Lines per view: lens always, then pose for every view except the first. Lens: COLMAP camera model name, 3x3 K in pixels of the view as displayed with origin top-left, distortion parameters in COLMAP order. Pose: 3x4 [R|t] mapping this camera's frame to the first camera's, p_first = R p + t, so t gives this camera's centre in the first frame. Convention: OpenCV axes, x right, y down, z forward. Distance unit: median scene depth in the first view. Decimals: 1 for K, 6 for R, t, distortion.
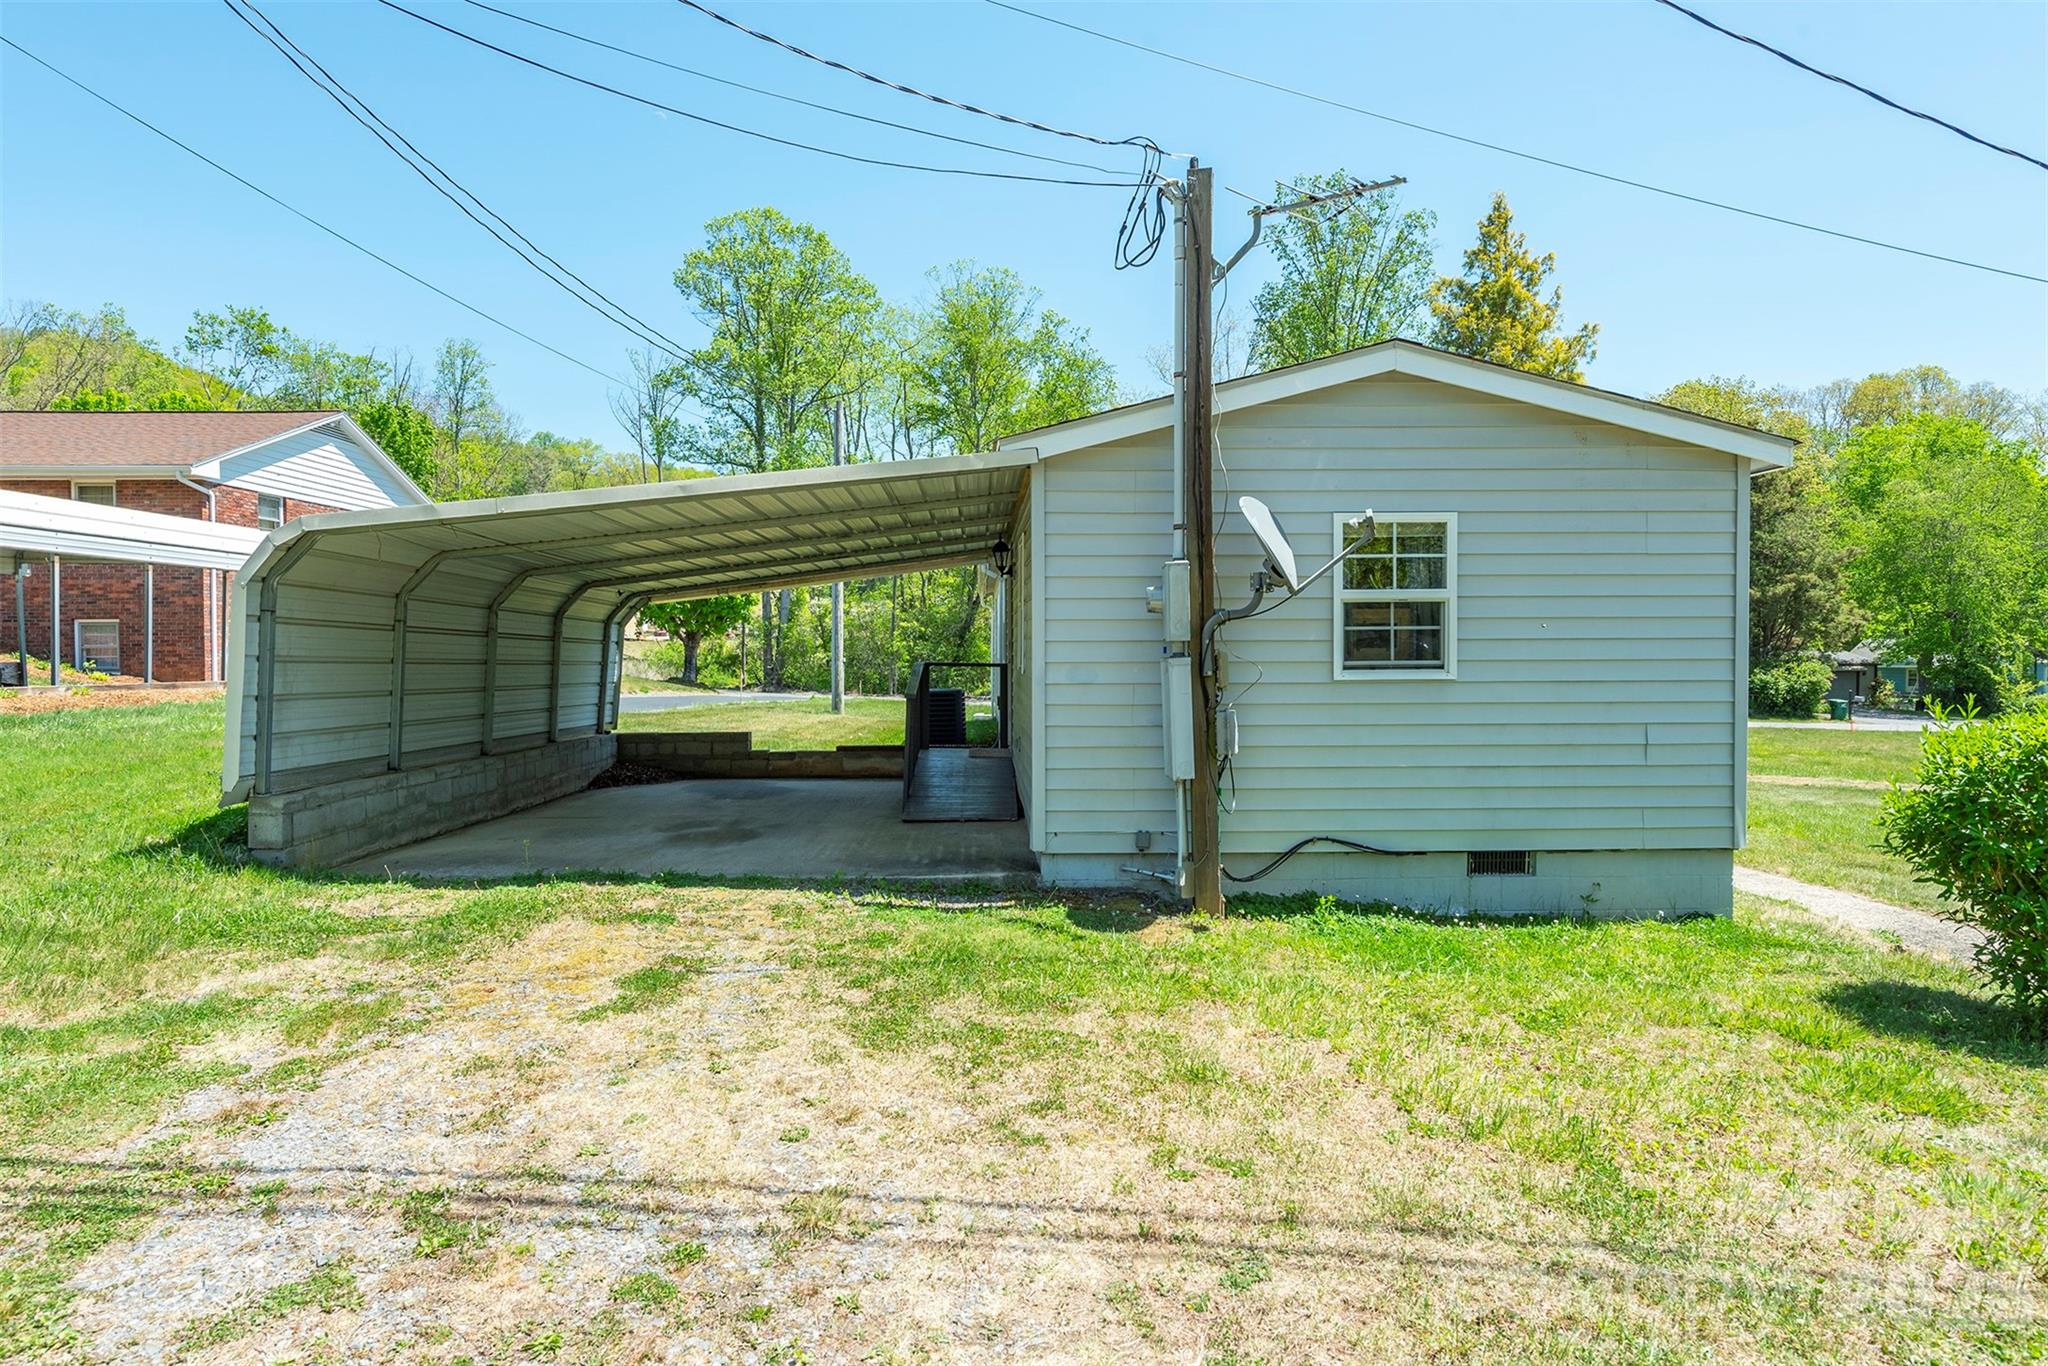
lens RADIAL K [[1152.7, 0, 1017.9], [0, 1152.7, 679.7], [0, 0, 1]] dist [0.024198, -0.013029]
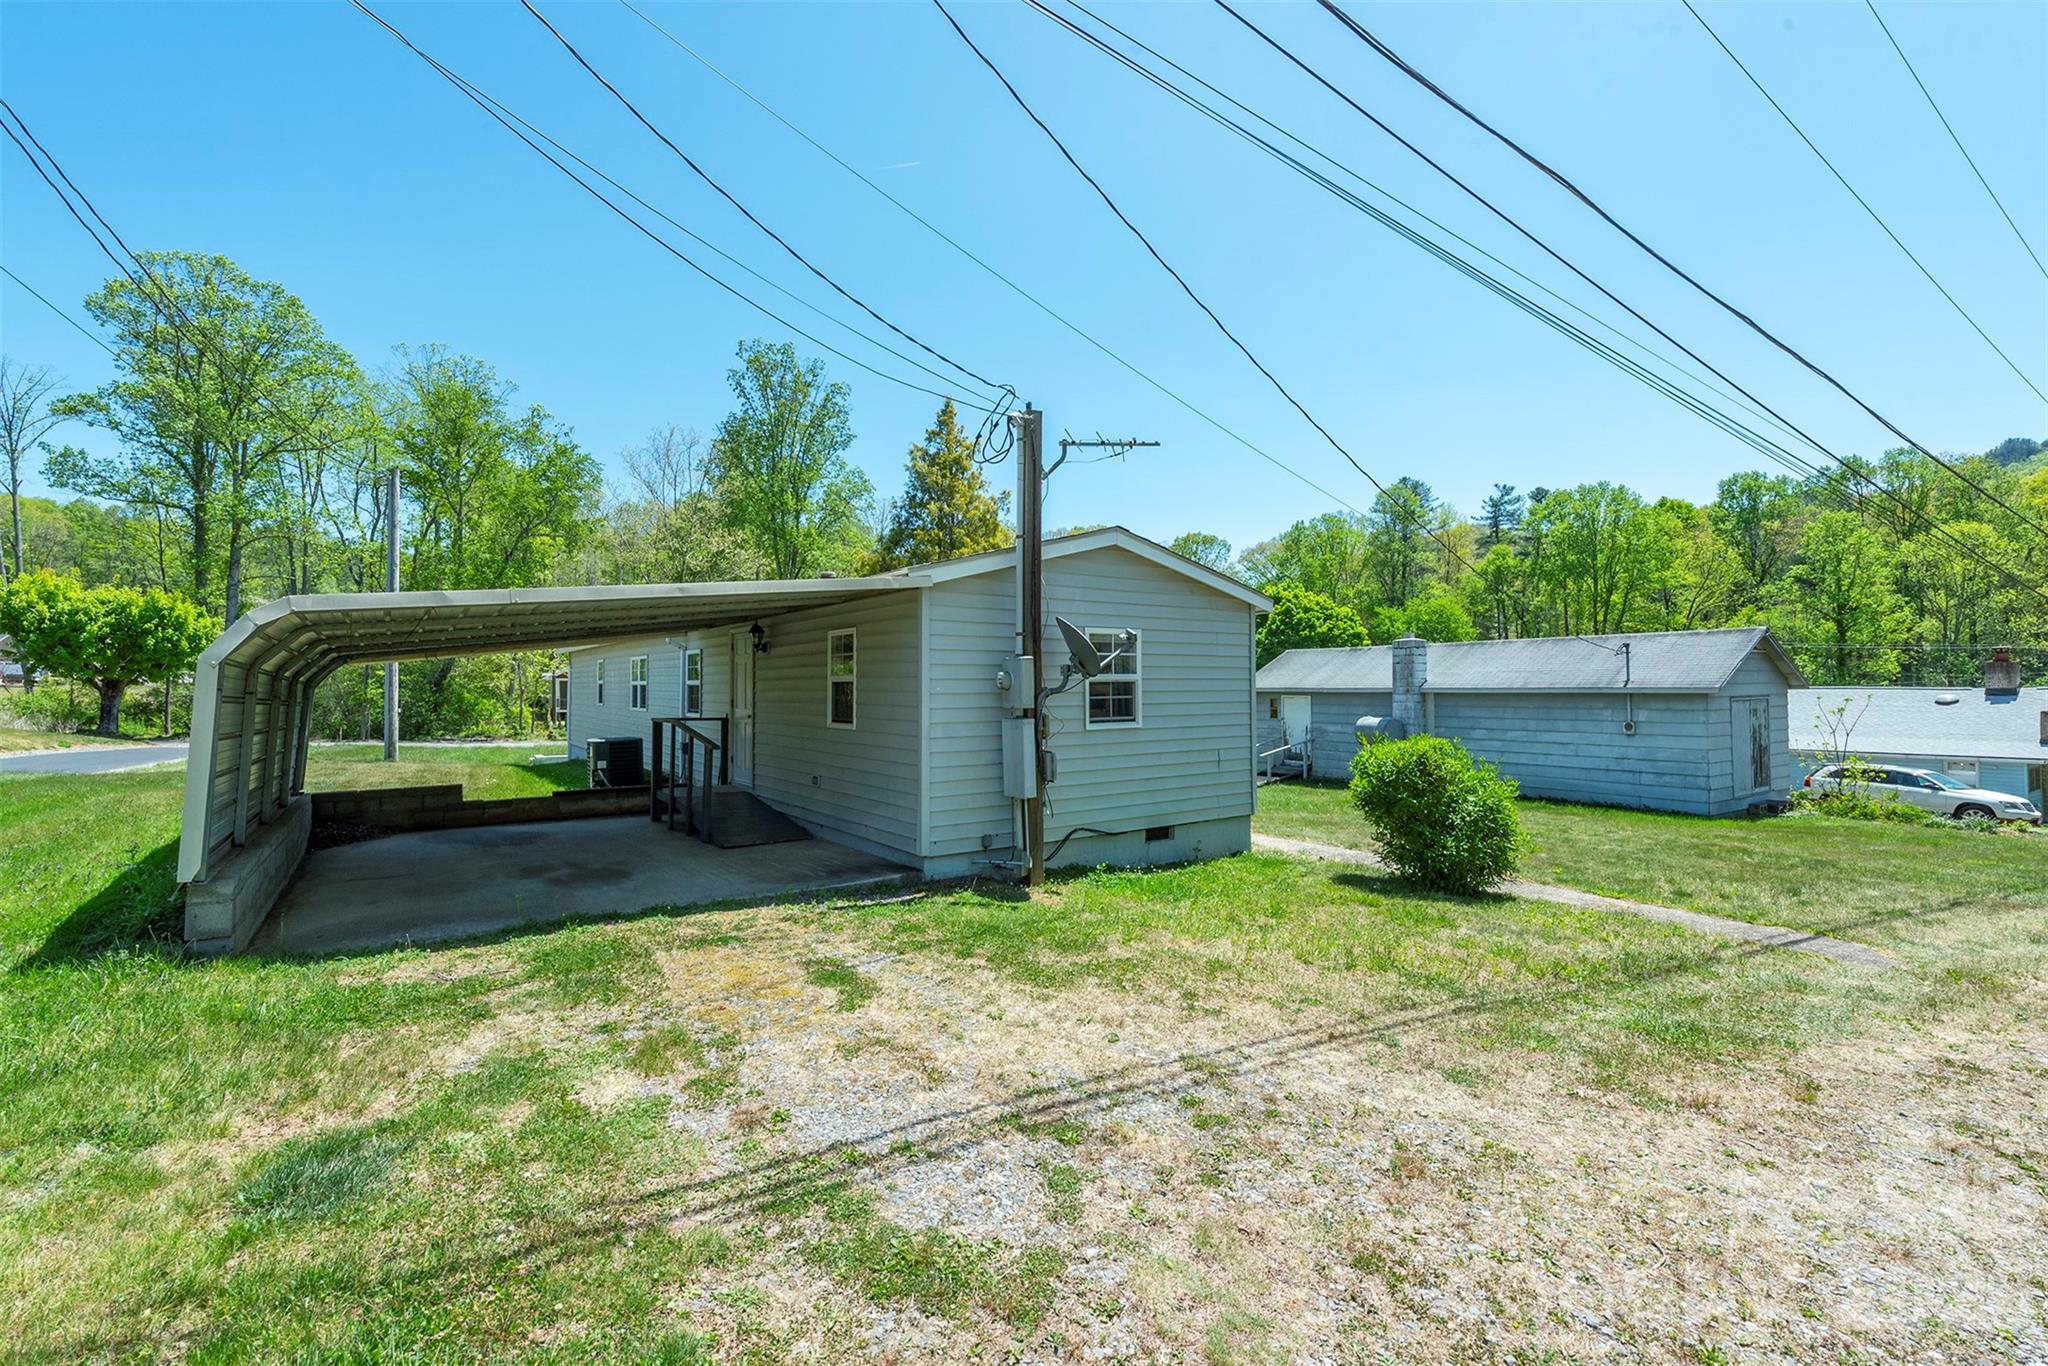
lens RADIAL K [[877.8, 0, 1018.5], [0, 877.8, 676.1], [0, 0, 1]] dist [0.007697, -0.000570]
pose [[0.835892, 0.005860, 0.548863, -0.476876], [0.018033, 0.999110, -0.038132, -0.029466], [-0.548598, 0.041772, 0.835042, 0.020401]]
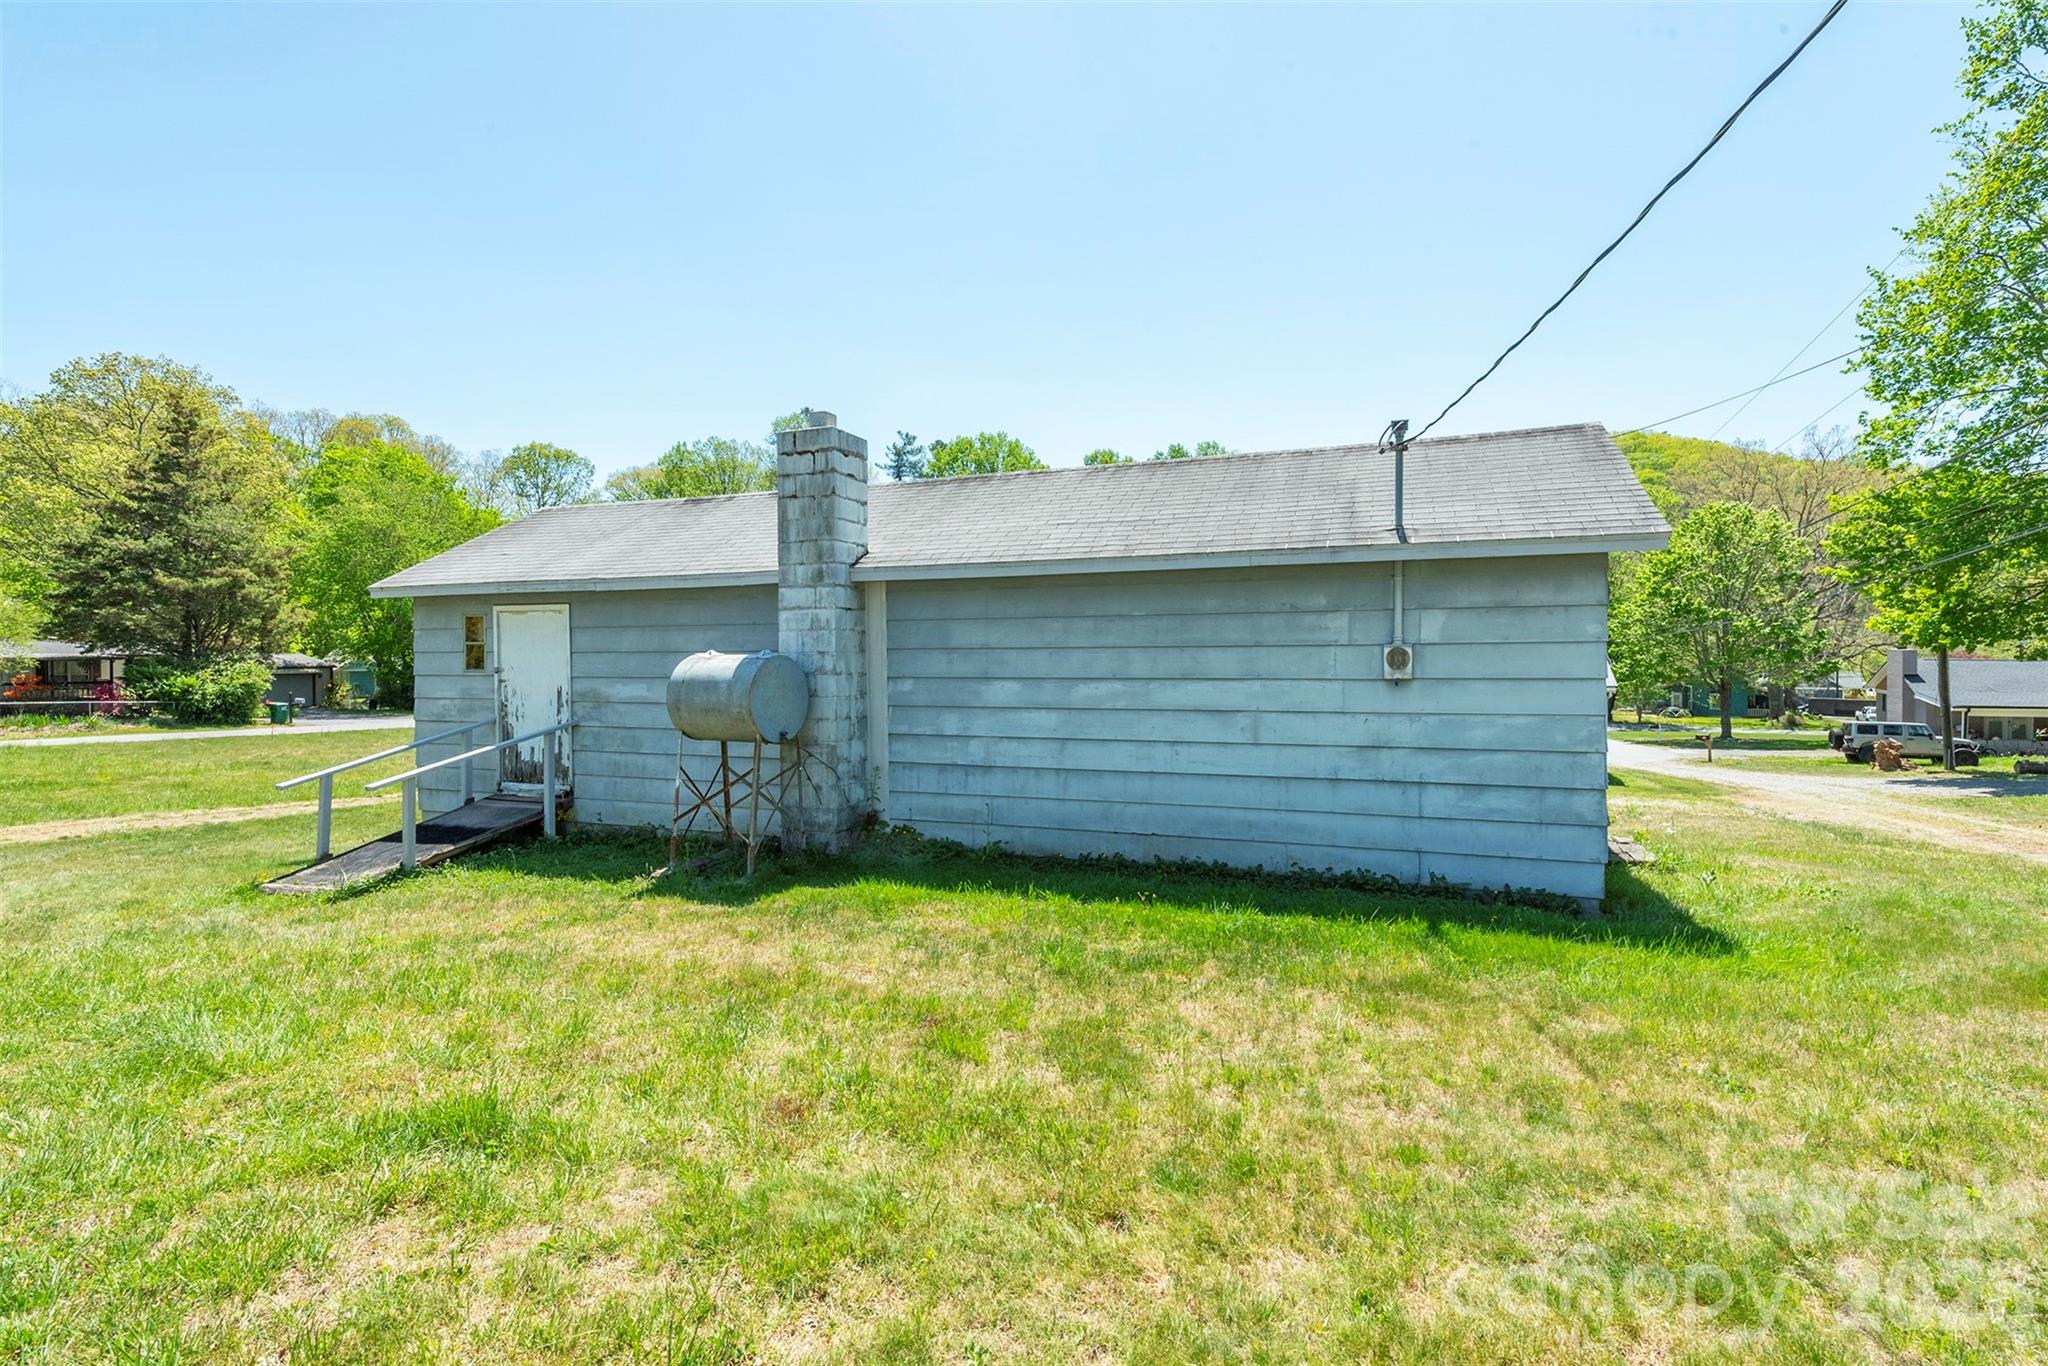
lens RADIAL K [[953.8, 0, 1026.7], [0, 953.8, 678.5], [0, 0, 1]] dist [0.022627, -0.010666]
pose [[0.343075, -0.024891, 0.938978, 1.405149], [0.032623, 0.999361, 0.014572, 0.047798], [-0.938741, 0.025633, 0.343668, 1.250755]]
